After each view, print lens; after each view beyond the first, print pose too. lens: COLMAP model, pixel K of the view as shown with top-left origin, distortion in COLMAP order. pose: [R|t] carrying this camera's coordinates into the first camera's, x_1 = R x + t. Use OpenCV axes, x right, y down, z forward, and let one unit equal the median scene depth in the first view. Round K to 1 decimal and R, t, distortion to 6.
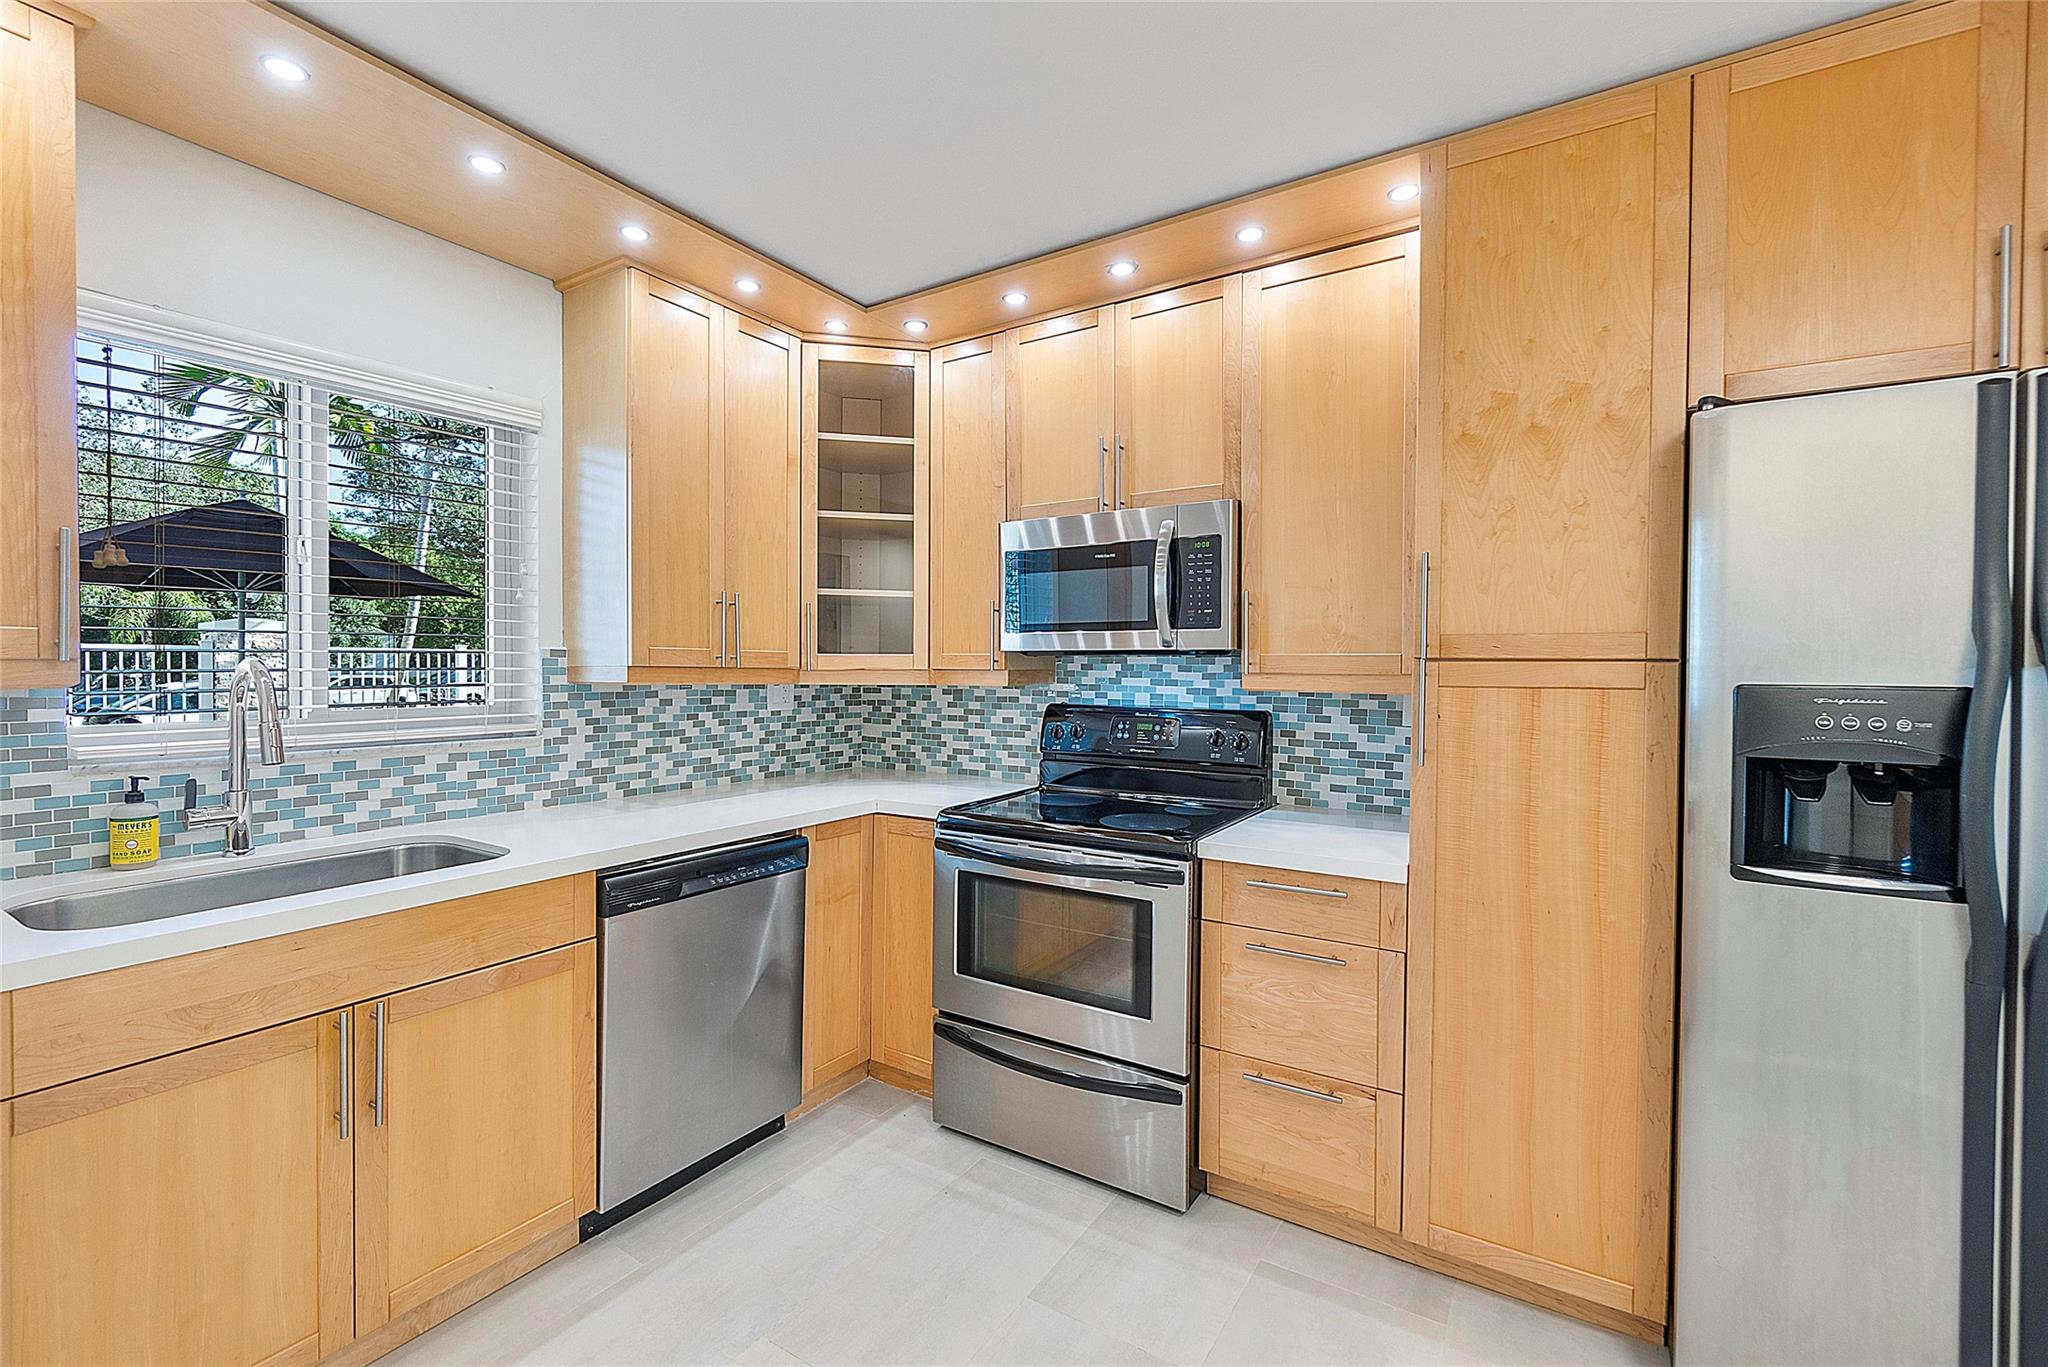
lens RADIAL K [[883.9, 0, 1020.3], [0, 883.9, 677.9], [0, 0, 1]] dist [-0.008809, 0.000507]
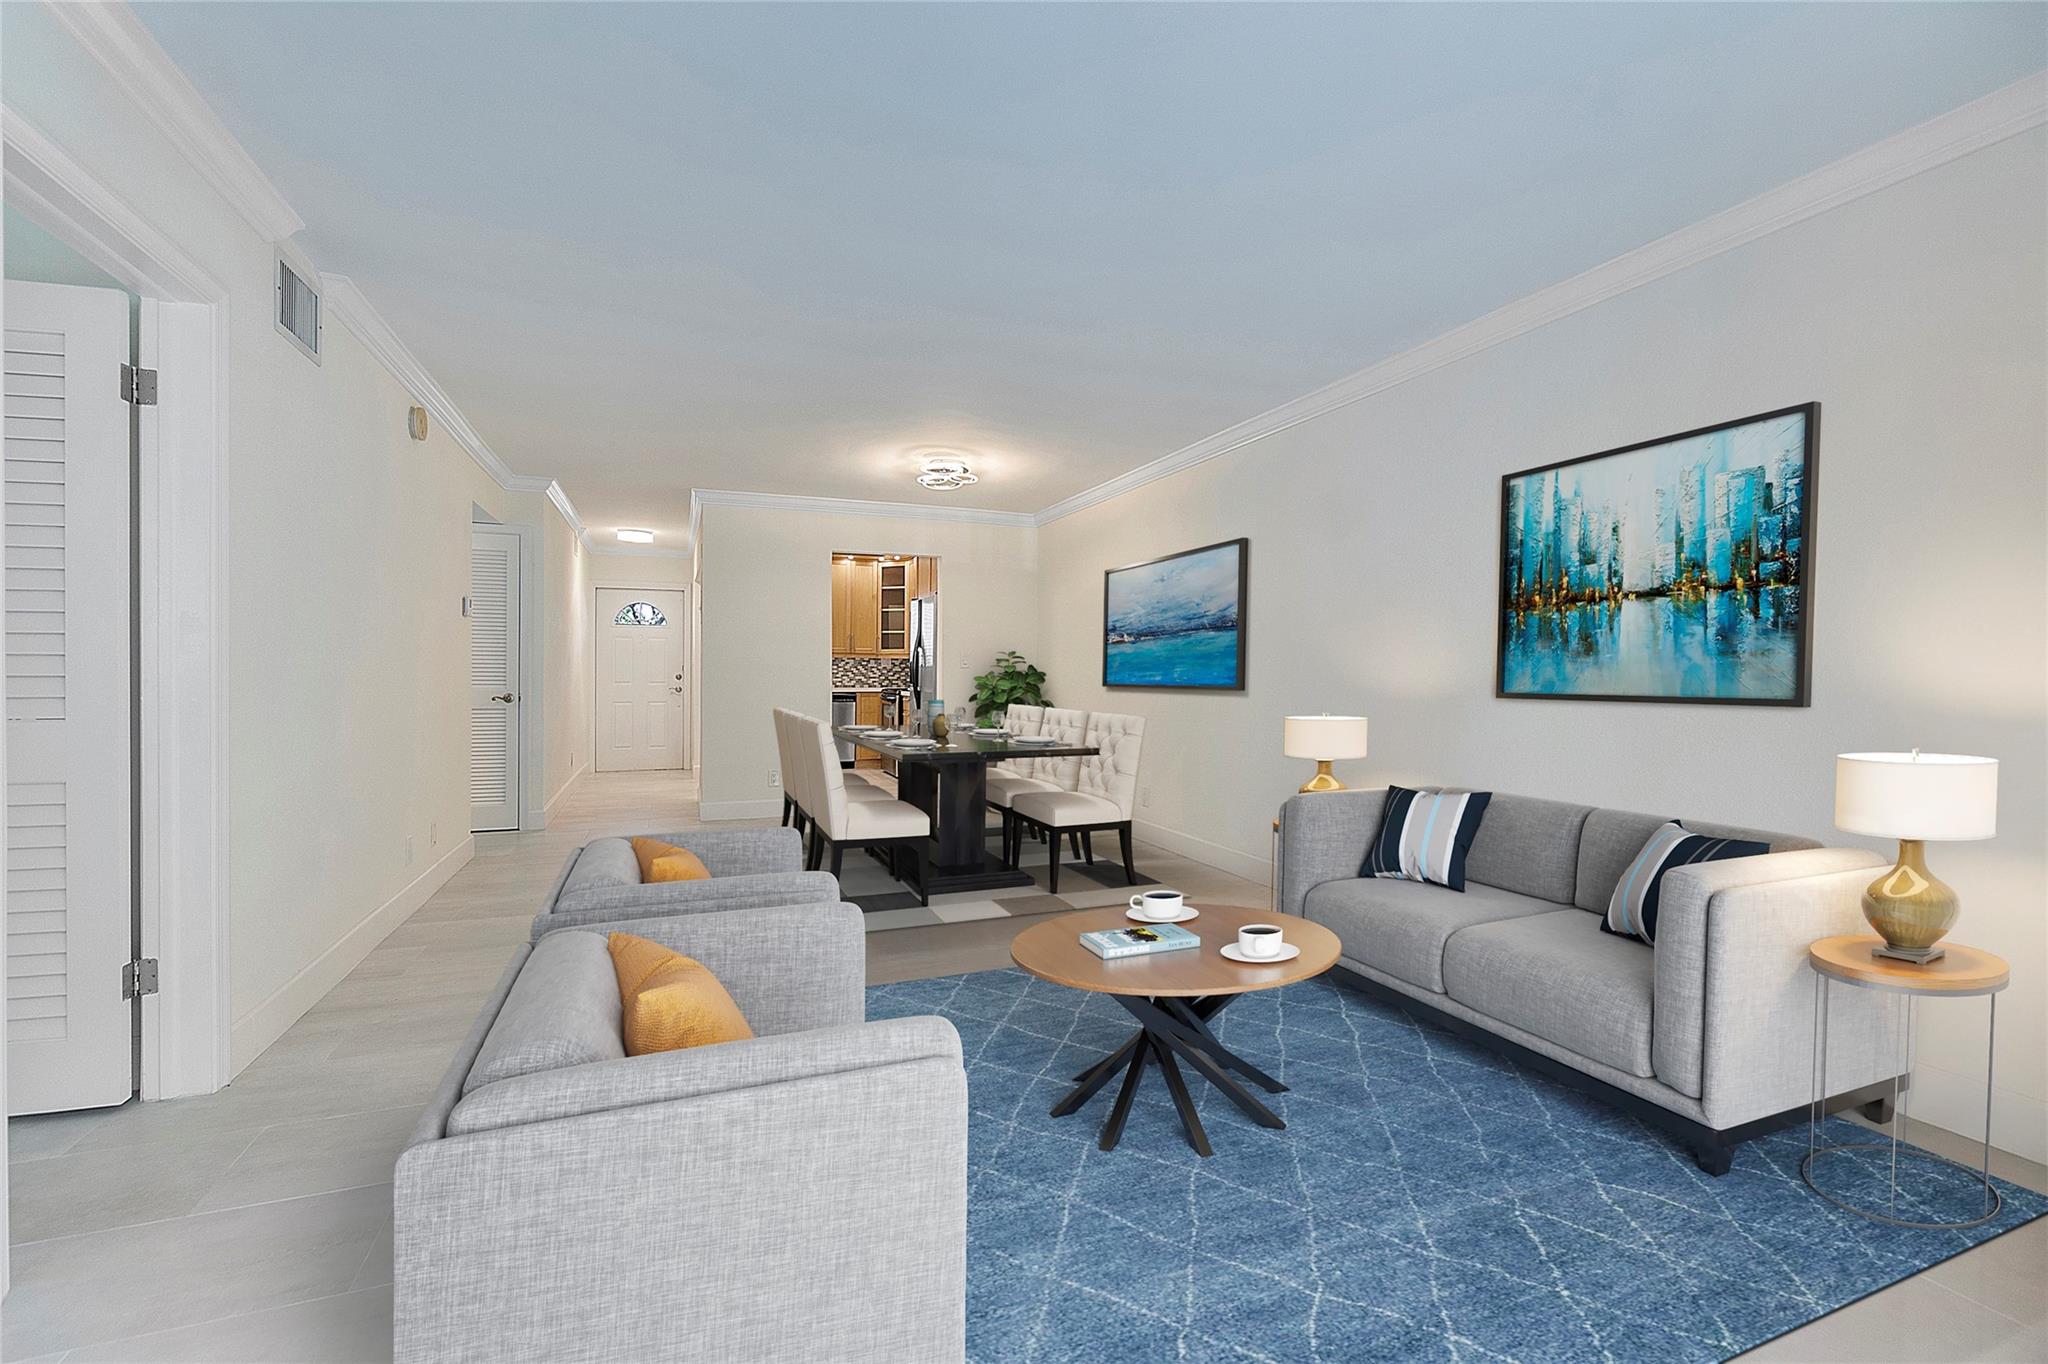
lens RADIAL K [[883.9, 0, 1020.3], [0, 883.9, 676.4], [0, 0, 1]] dist [-0.008809, 0.000507]
pose [[0.810293, 0.005082, -0.586004, 2.577542], [-0.008928, 0.999953, -0.003673, 0.099485], [0.585958, 0.008208, 0.810300, -1.730580]]
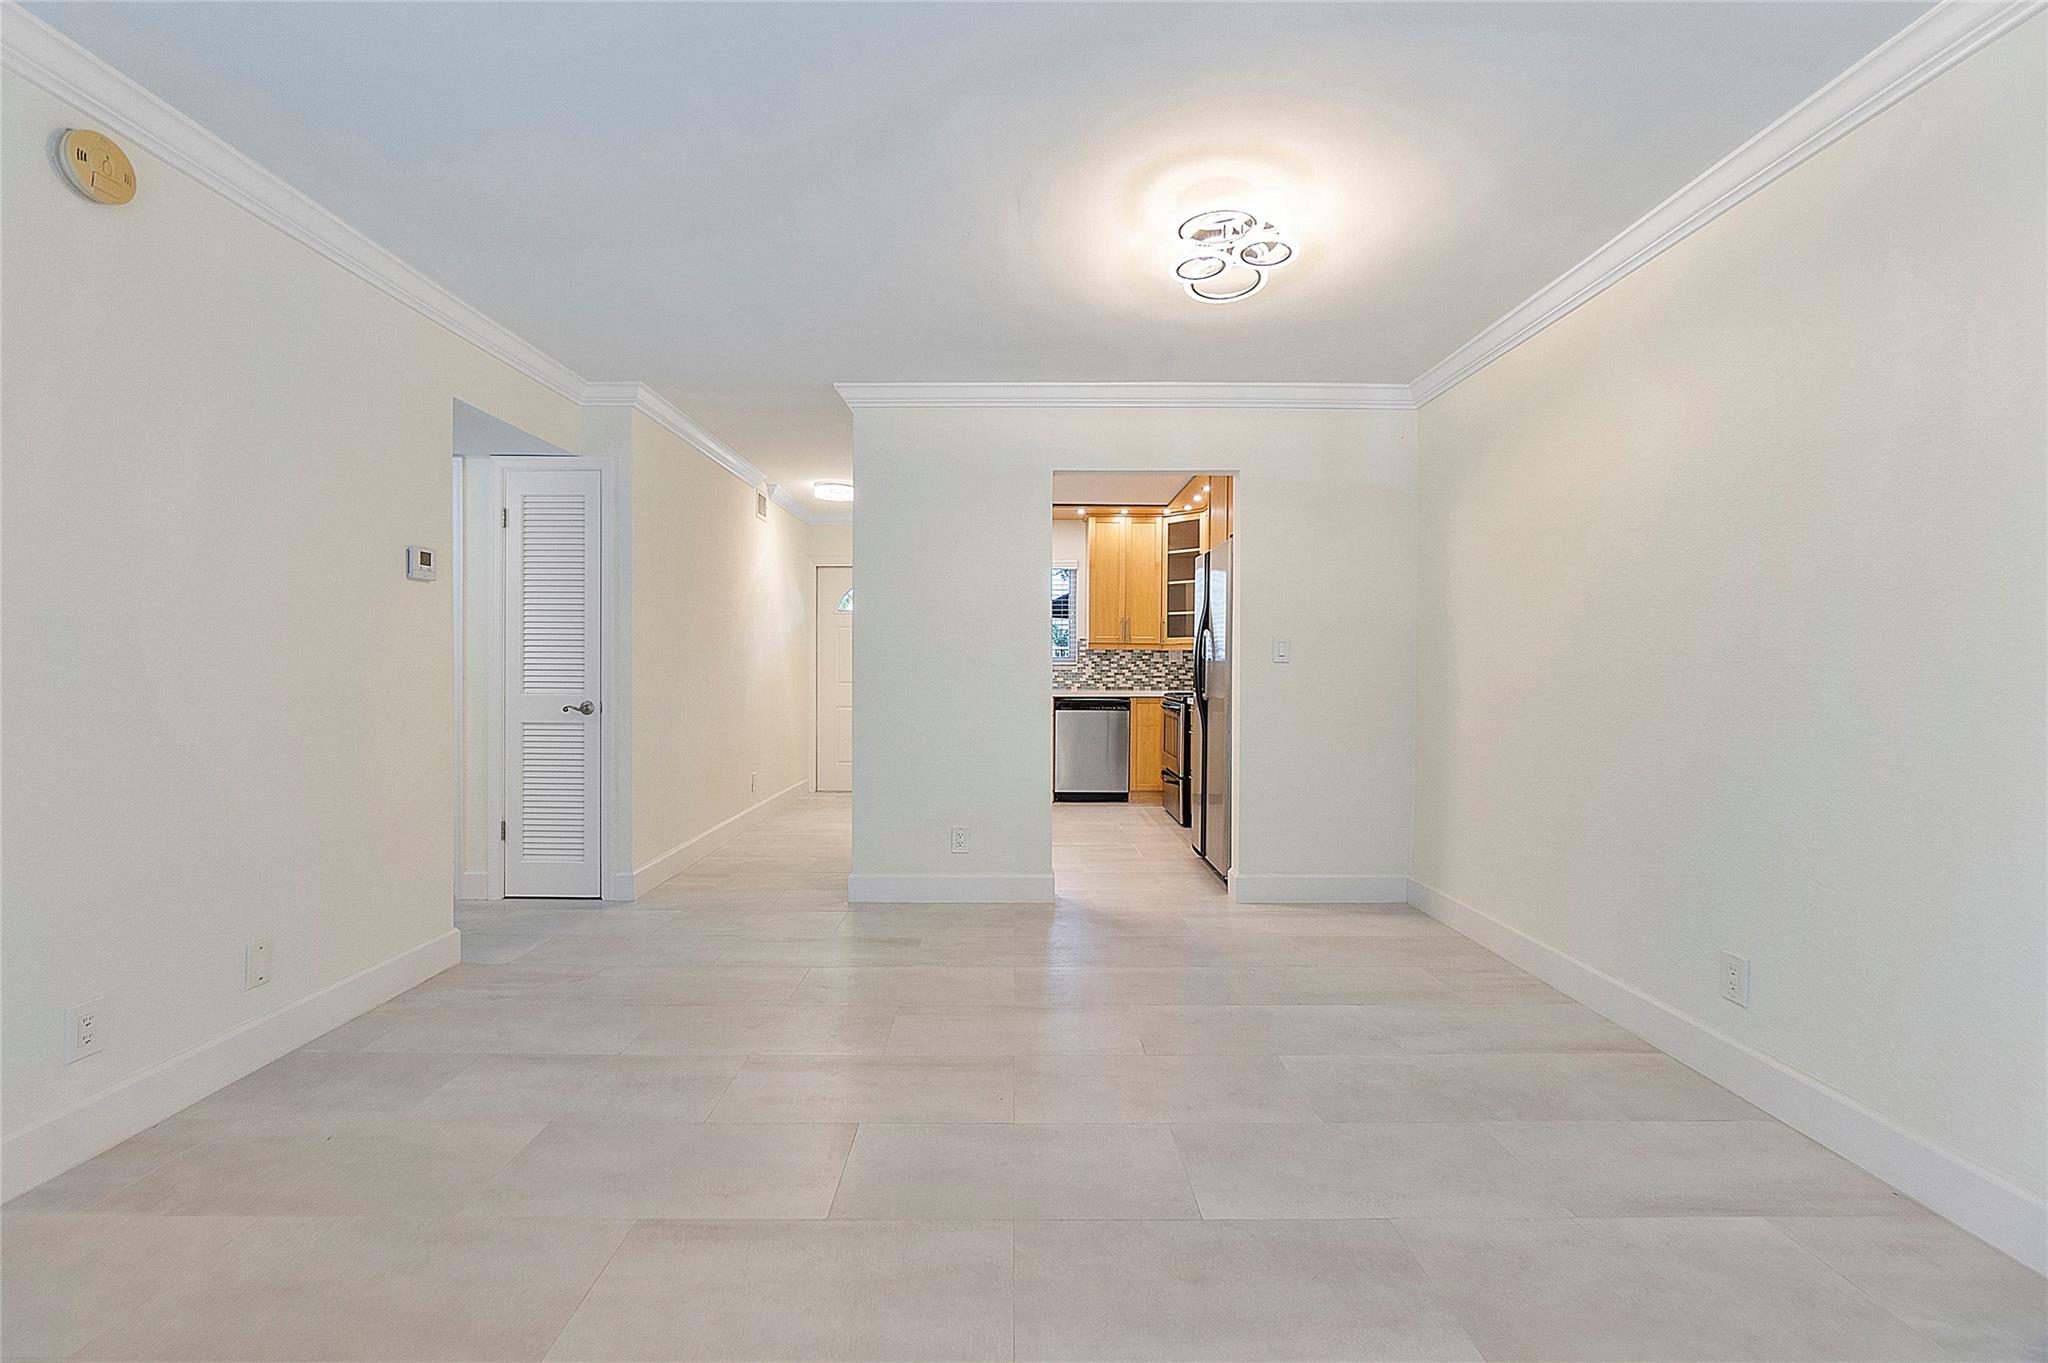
lens RADIAL K [[883.9, 0, 1020.3], [0, 883.9, 675.9], [0, 0, 1]] dist [-0.008809, 0.000507]
pose [[0.544903, 0.007681, -0.838464, 1.891119], [-0.010253, 0.999944, 0.002498, 0.090425], [0.838436, 0.007236, 0.544952, -0.842958]]
